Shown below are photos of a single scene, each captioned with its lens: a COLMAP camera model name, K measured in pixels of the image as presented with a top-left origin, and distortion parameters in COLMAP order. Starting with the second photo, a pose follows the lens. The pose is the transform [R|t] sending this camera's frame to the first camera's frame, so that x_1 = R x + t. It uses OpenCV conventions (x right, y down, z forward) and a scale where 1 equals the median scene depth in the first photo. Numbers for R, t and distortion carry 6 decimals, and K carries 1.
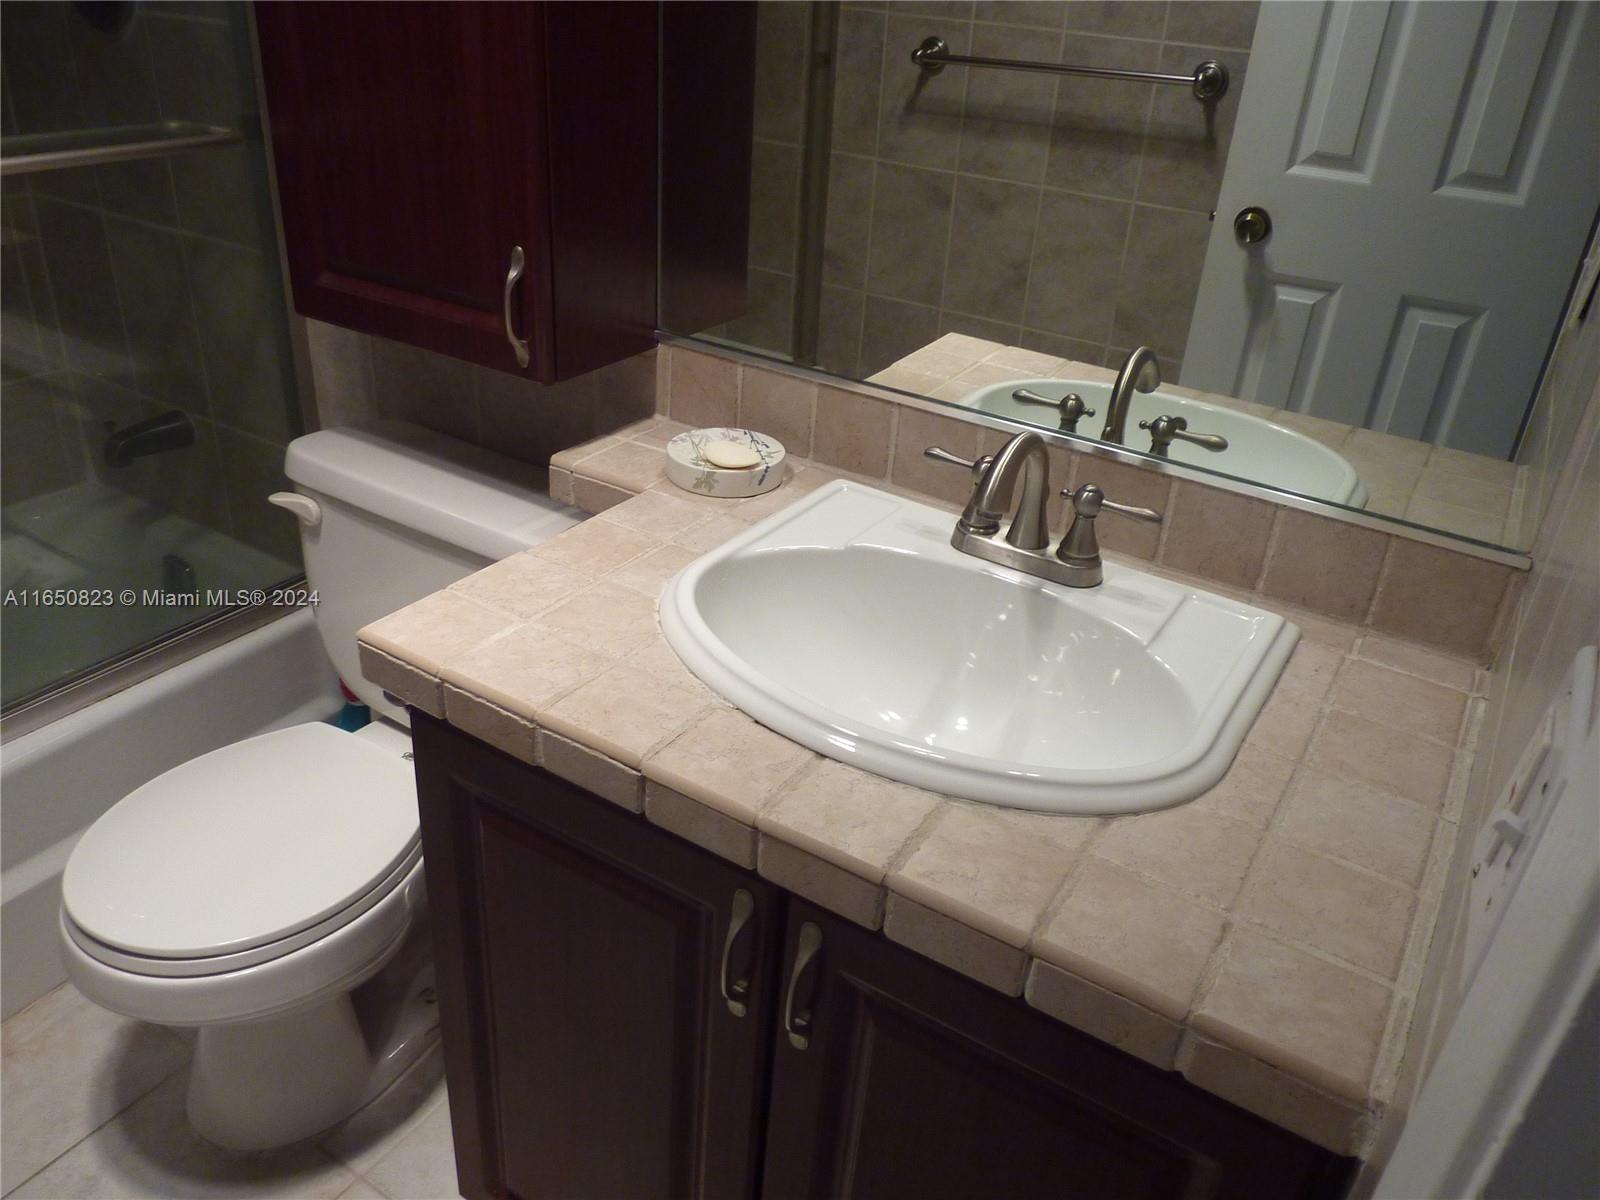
lens RADIAL K [[1222.1, 0, 803.9], [0, 1222.1, 598.0], [0, 0, 1]] dist [-0.019902, -0.013867]
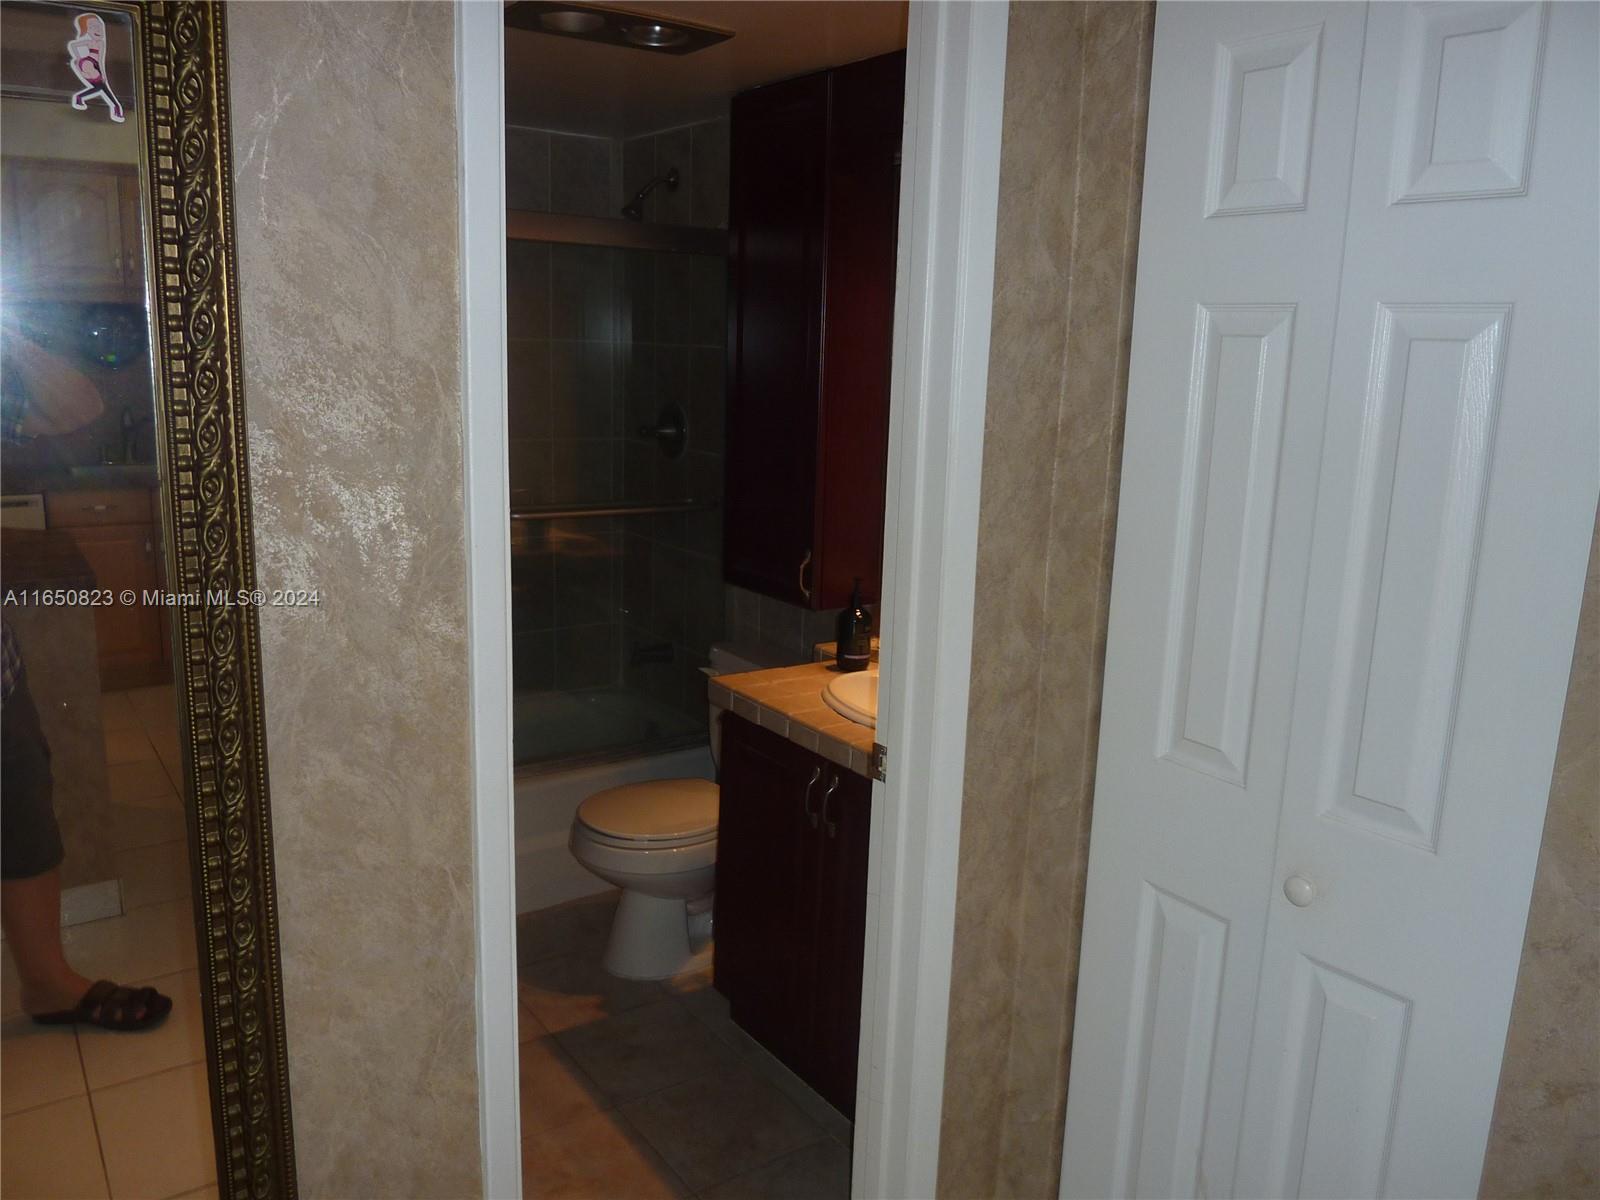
lens RADIAL K [[1222.1, 0, 803.9], [0, 1222.1, 598.0], [0, 0, 1]] dist [-0.019902, -0.013867]
pose [[0.925509, 0.048387, -0.375621, 0.502114], [-0.161606, 0.947434, -0.276139, 0.350242], [0.342515, 0.316272, 0.884678, -0.819126]]
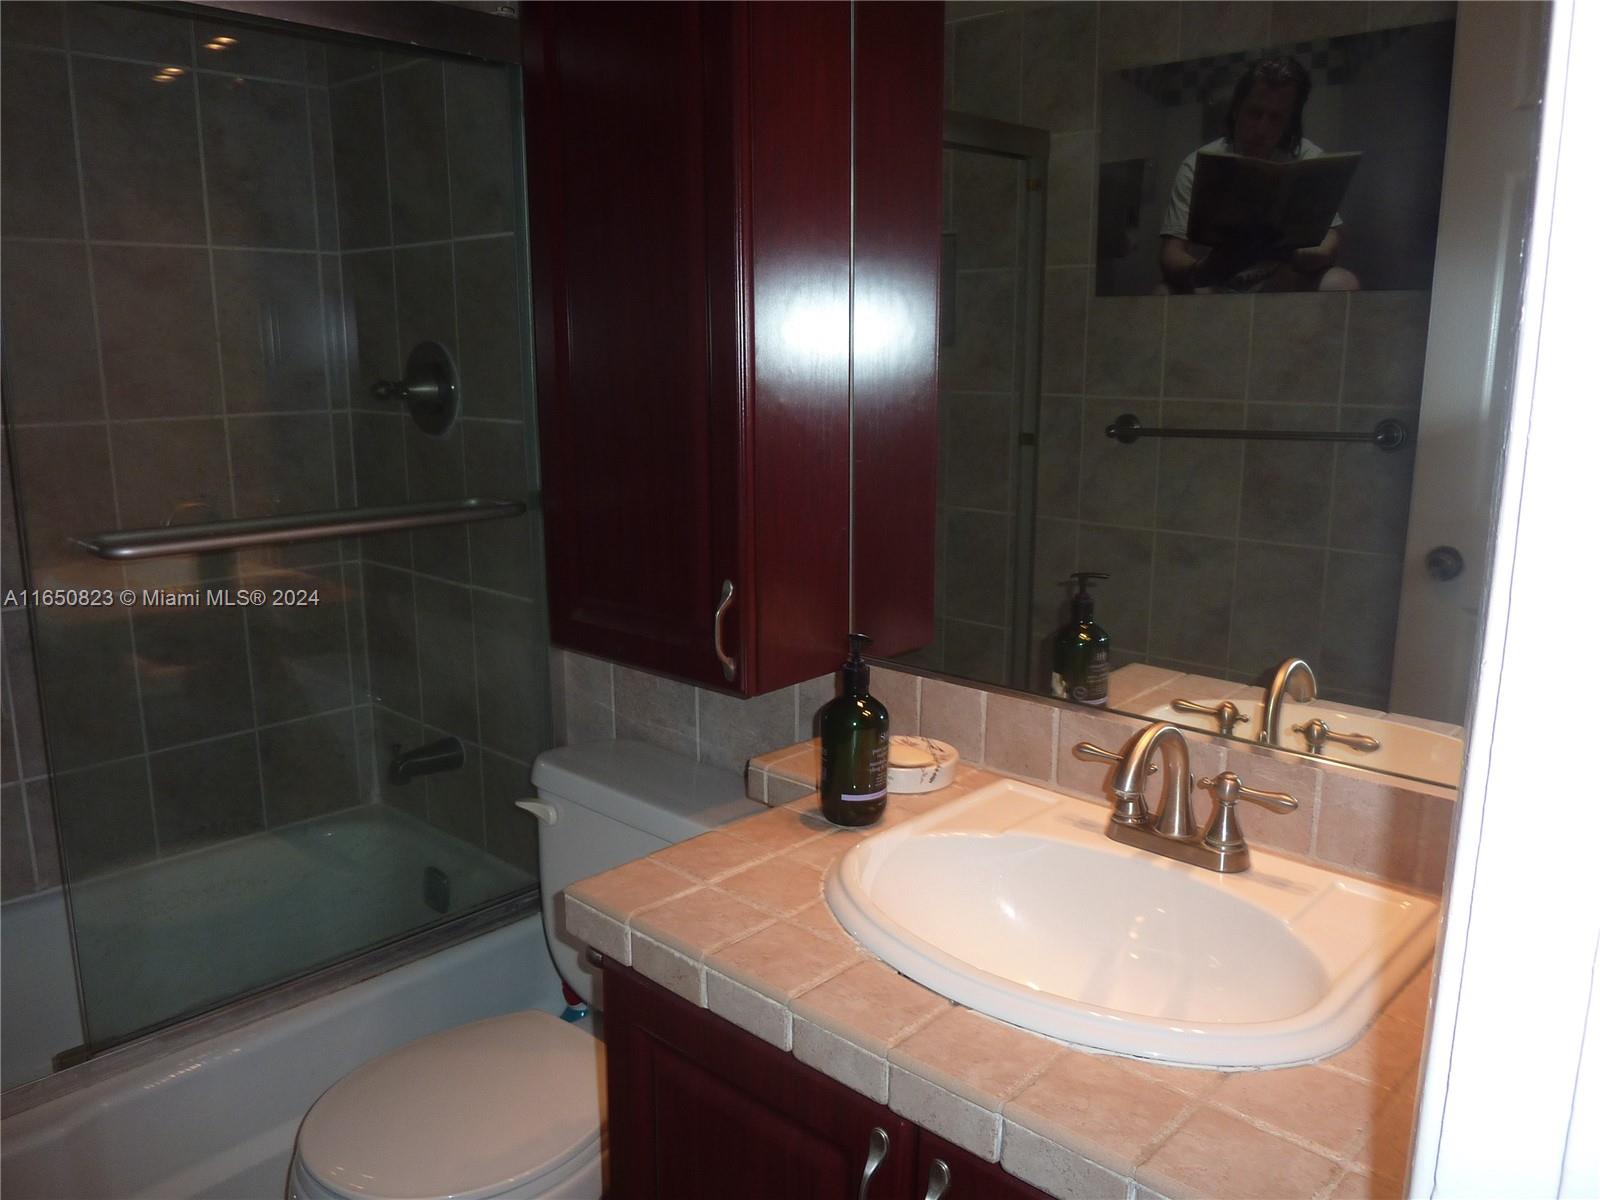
lens RADIAL K [[1228.1, 0, 803.5], [0, 1228.1, 597.9], [0, 0, 1]] dist [-0.024307, -0.007766]
pose [[0.979501, -0.022198, -0.200213, 0.062164], [-0.038781, 0.954537, -0.295560, 0.064562], [0.197671, 0.297266, 0.934109, -0.083902]]
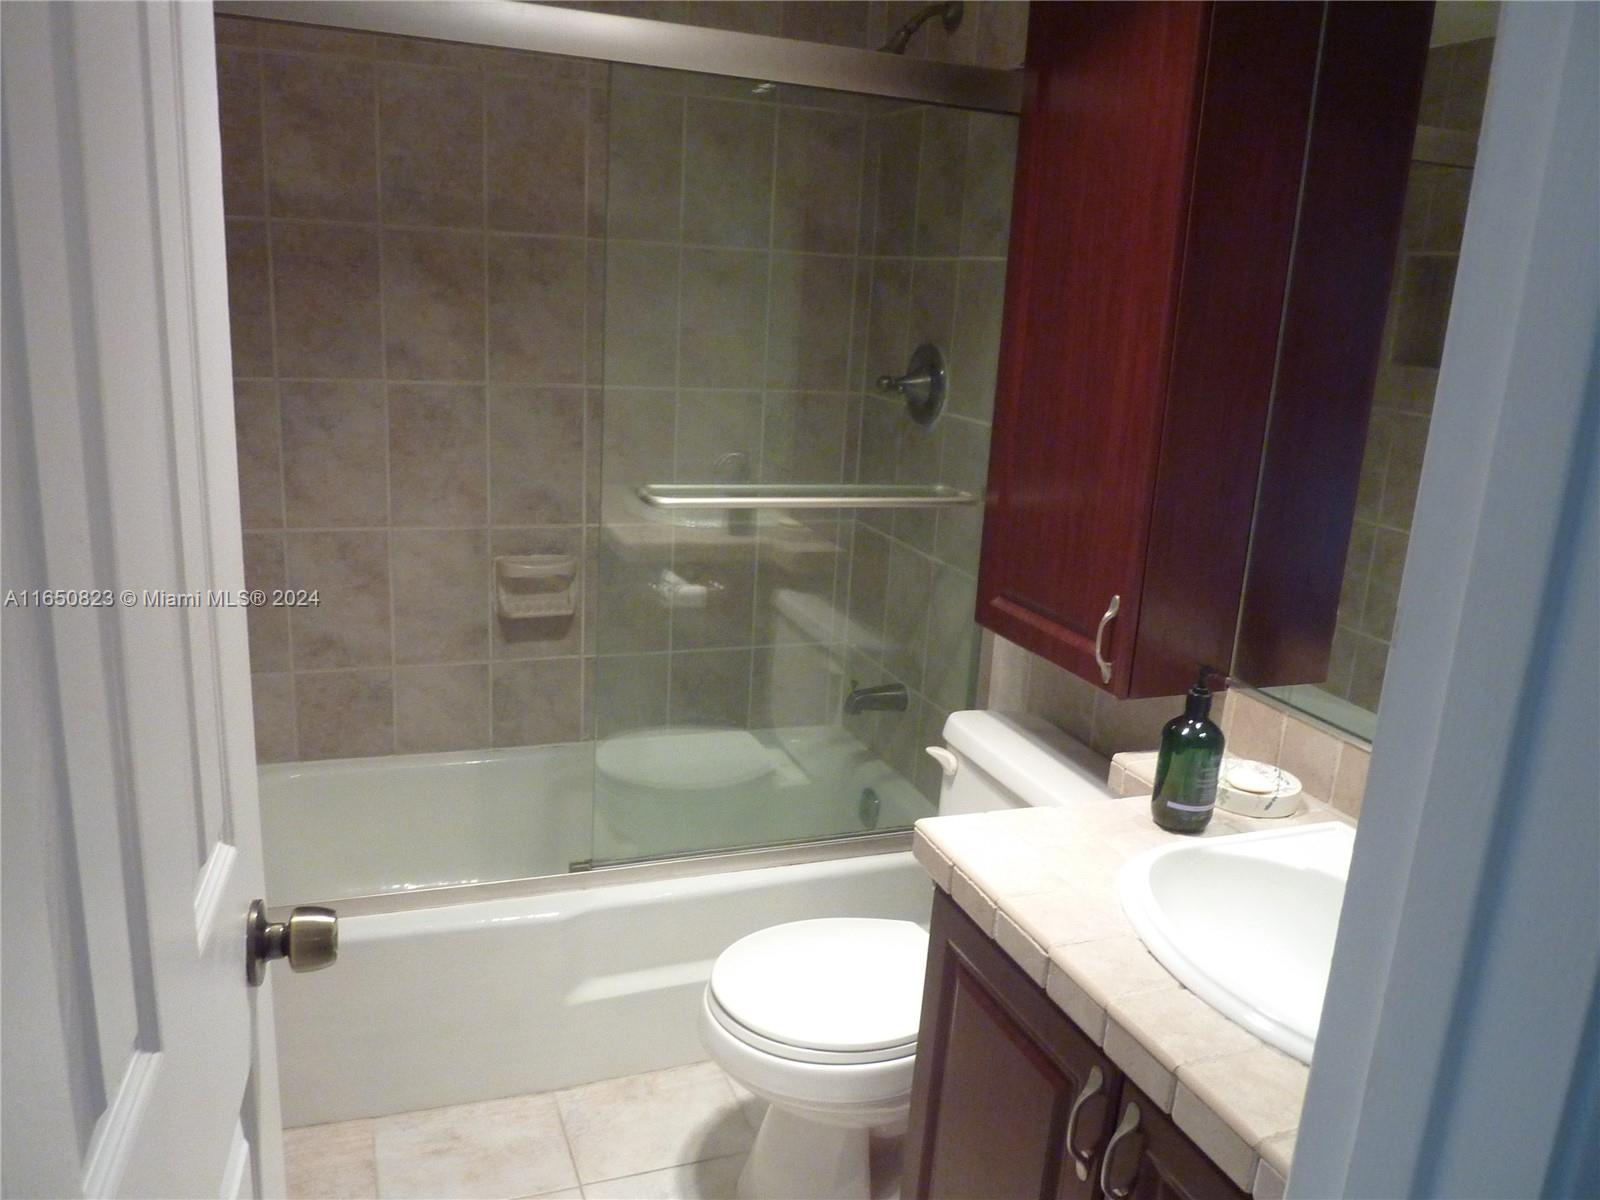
lens RADIAL K [[1222.1, 0, 803.9], [0, 1222.1, 598.0], [0, 0, 1]] dist [-0.019902, -0.013867]
pose [[0.803245, 0.133772, -0.580433, 0.218689], [-0.294559, 0.936173, -0.191873, 0.062498], [0.517719, 0.325092, 0.791380, -0.204774]]
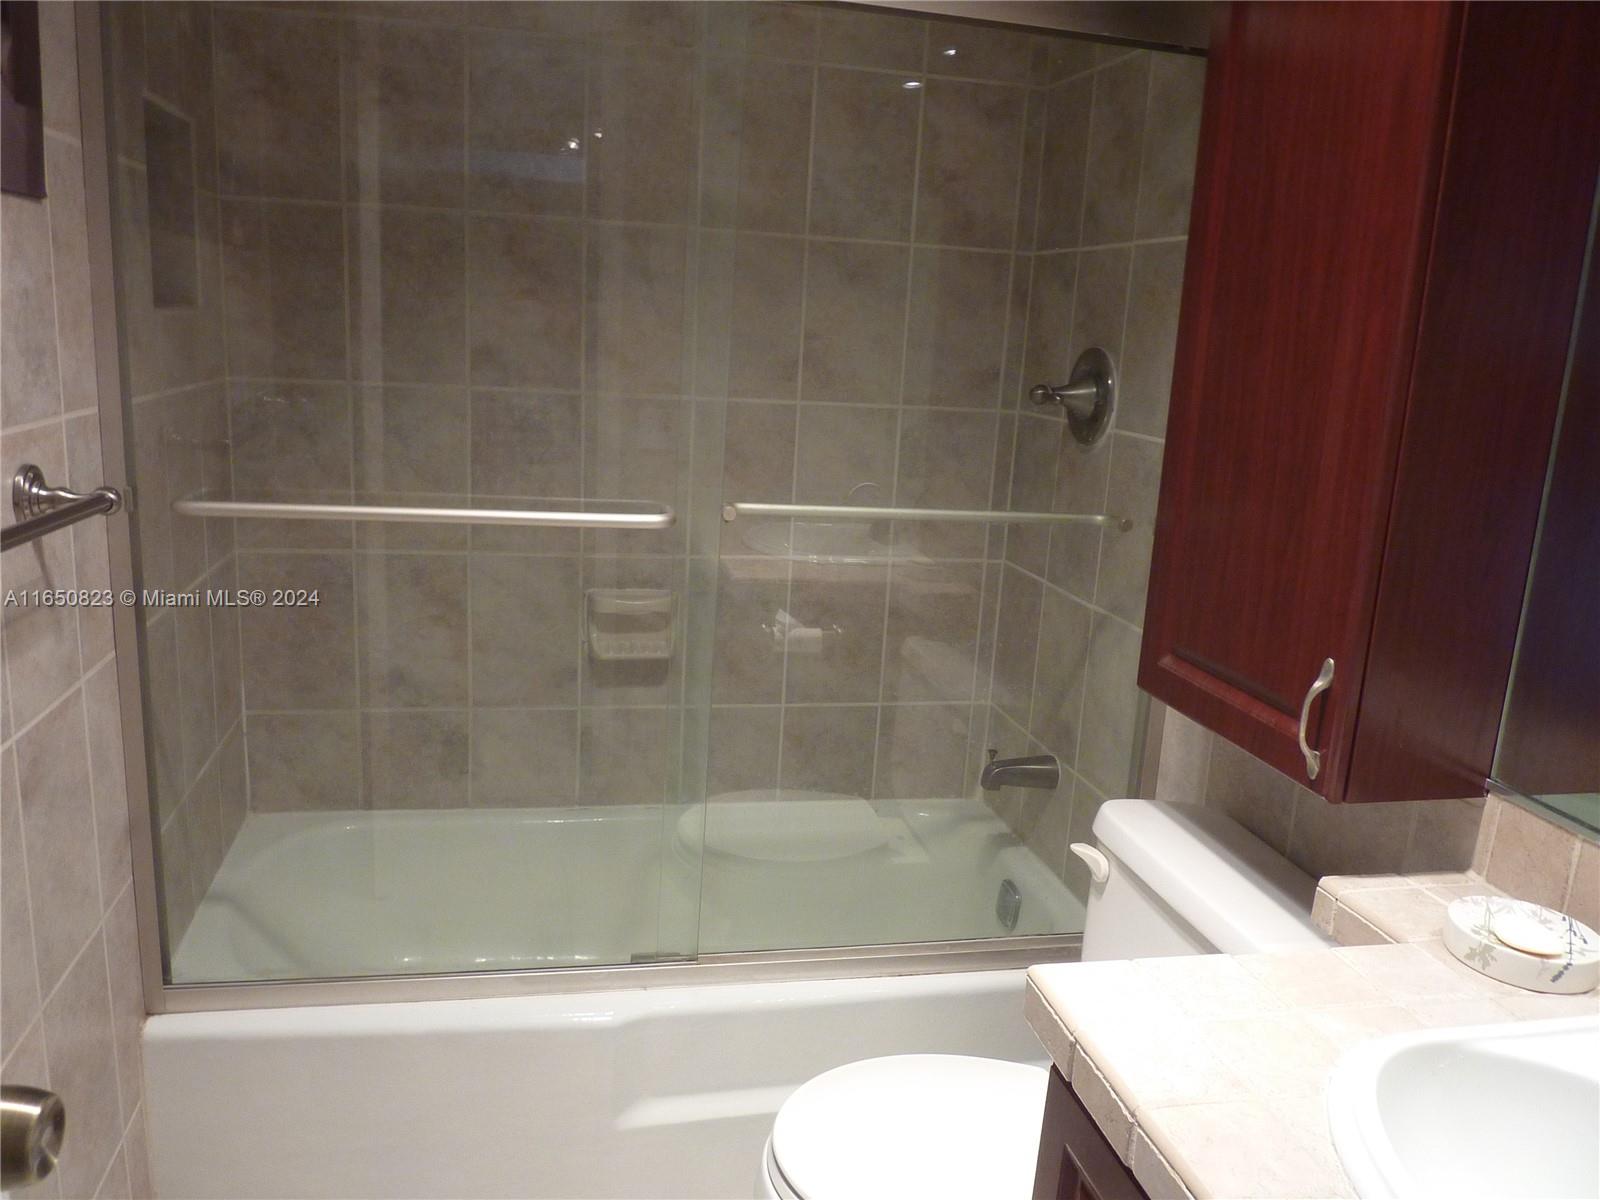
lens RADIAL K [[1222.1, 0, 803.9], [0, 1222.1, 598.0], [0, 0, 1]] dist [-0.019902, -0.013867]
pose [[0.703085, 0.133577, -0.698447, 0.116301], [-0.354774, 0.917120, -0.181733, -0.002510], [0.616284, 0.375565, 0.692203, 0.029099]]
